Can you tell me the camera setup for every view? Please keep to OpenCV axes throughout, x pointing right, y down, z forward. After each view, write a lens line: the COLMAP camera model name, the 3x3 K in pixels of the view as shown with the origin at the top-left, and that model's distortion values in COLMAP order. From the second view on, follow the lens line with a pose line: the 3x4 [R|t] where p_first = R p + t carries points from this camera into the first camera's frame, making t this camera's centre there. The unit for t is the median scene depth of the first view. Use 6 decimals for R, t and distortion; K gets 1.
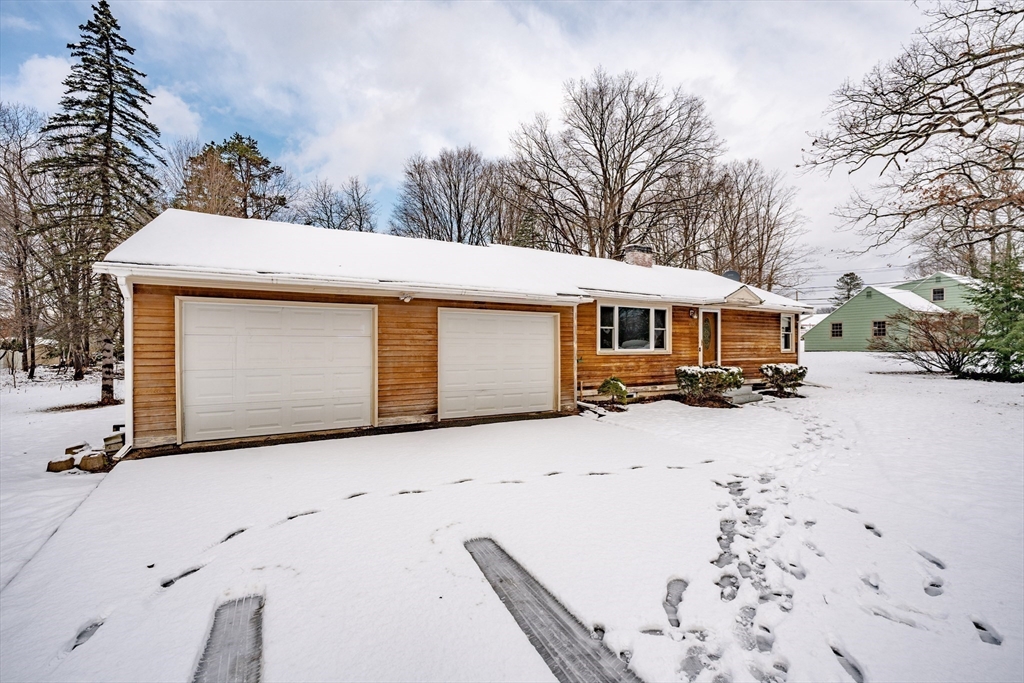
lens RADIAL K [[414.2, 0, 510.4], [0, 414.2, 328.3], [0, 0, 1]] dist [-0.001322, -0.000238]
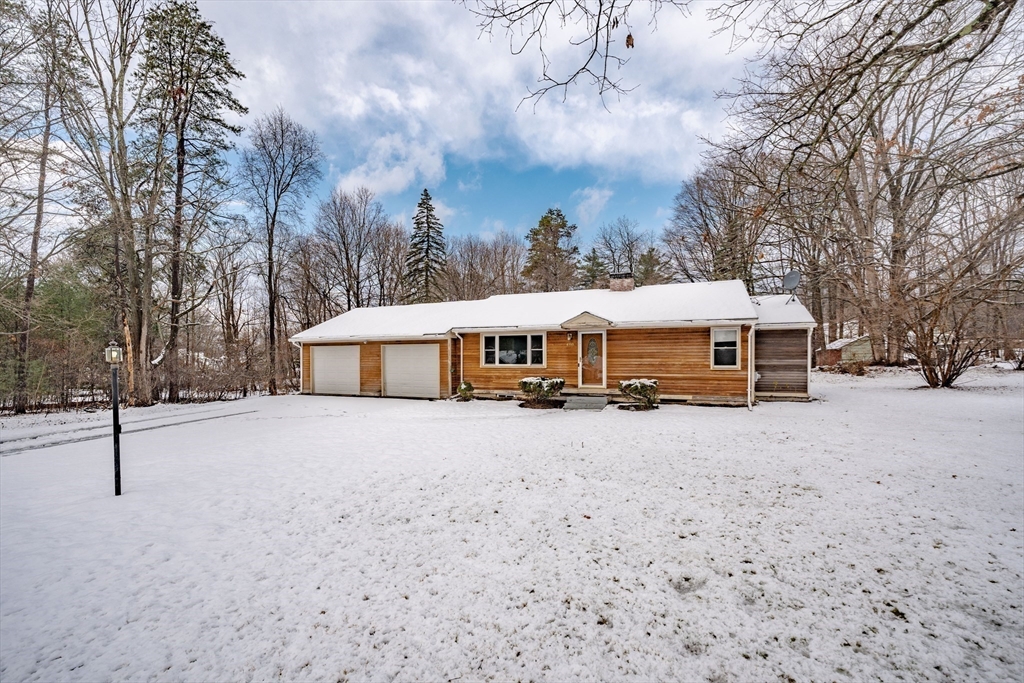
lens RADIAL K [[416.7, 0, 527.6], [0, 416.7, 335.3], [0, 0, 1]] dist [-0.000832, -0.000174]
pose [[0.651211, -0.046242, -0.757487, 1.356303], [0.033204, 0.998922, -0.032436, -0.001729], [0.758170, -0.004029, 0.652044, 0.090971]]
